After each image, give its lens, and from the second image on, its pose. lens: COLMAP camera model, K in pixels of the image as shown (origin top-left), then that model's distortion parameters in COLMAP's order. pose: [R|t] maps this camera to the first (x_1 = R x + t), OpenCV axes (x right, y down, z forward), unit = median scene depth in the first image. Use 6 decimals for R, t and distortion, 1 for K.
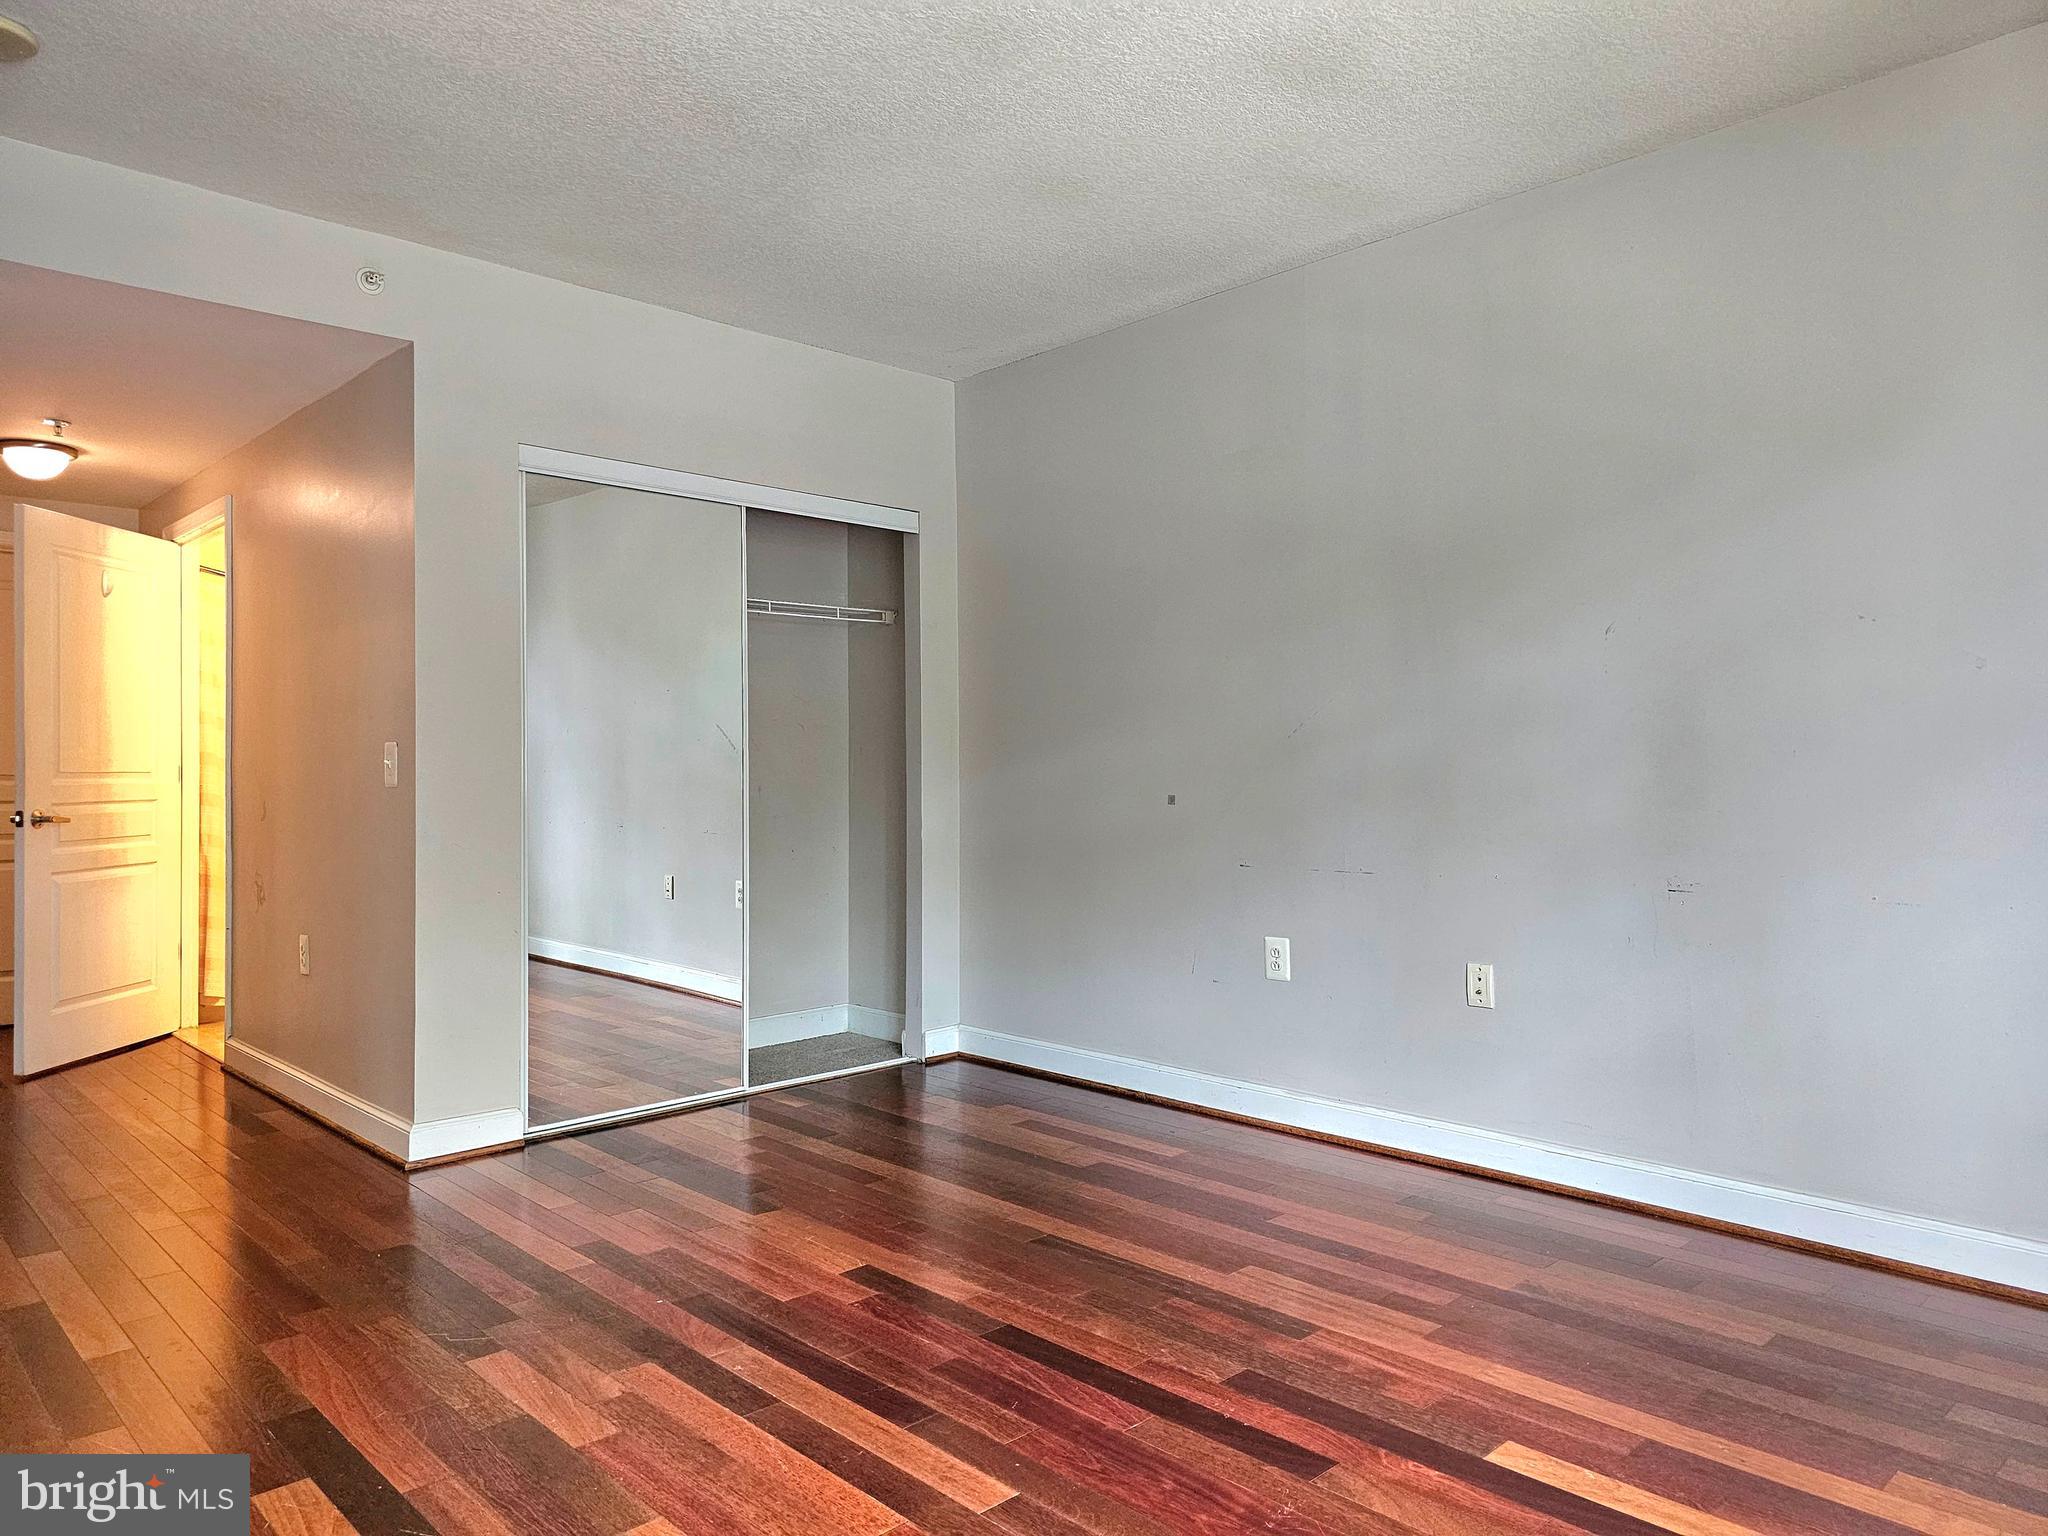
lens RADIAL K [[1391.9, 0, 1024.0], [0, 1391.9, 768.0], [0, 0, 1]] dist [0.005742, 0.000822]
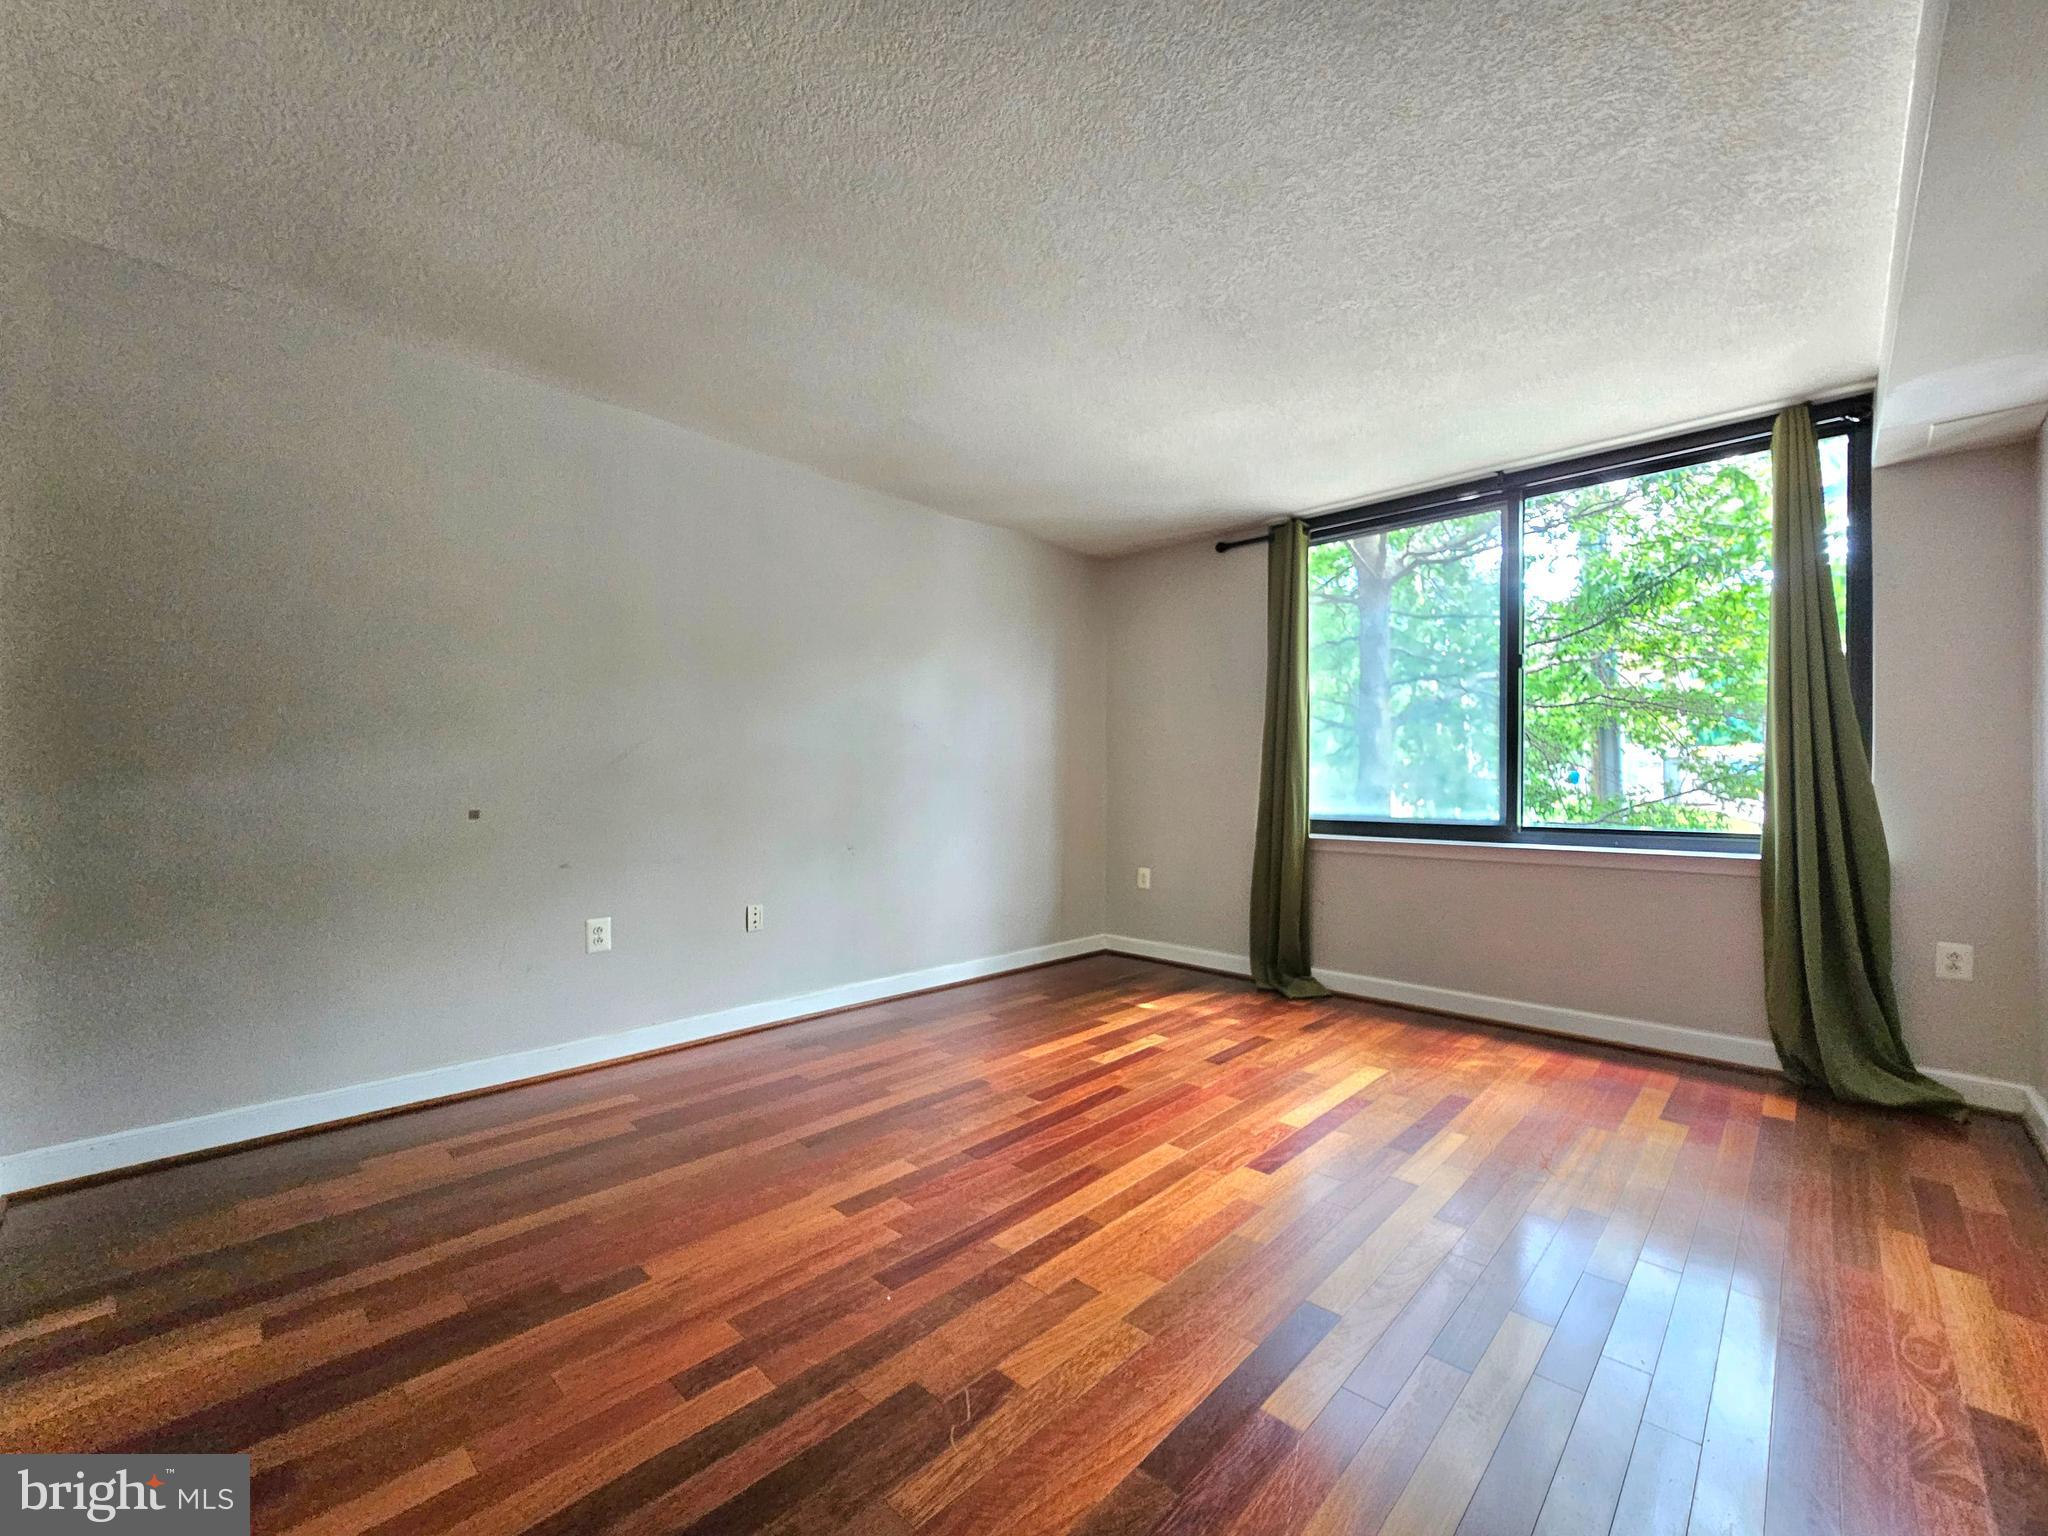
lens RADIAL K [[874.6, 0, 1024.0], [0, 874.6, 768.0], [0, 0, 1]] dist [0.000630, 0.000673]
pose [[-0.074411, 0.021037, 0.997006, -0.939868], [-0.007728, 0.999735, -0.021671, -0.003683], [-0.997198, -0.009317, -0.074229, 0.956594]]
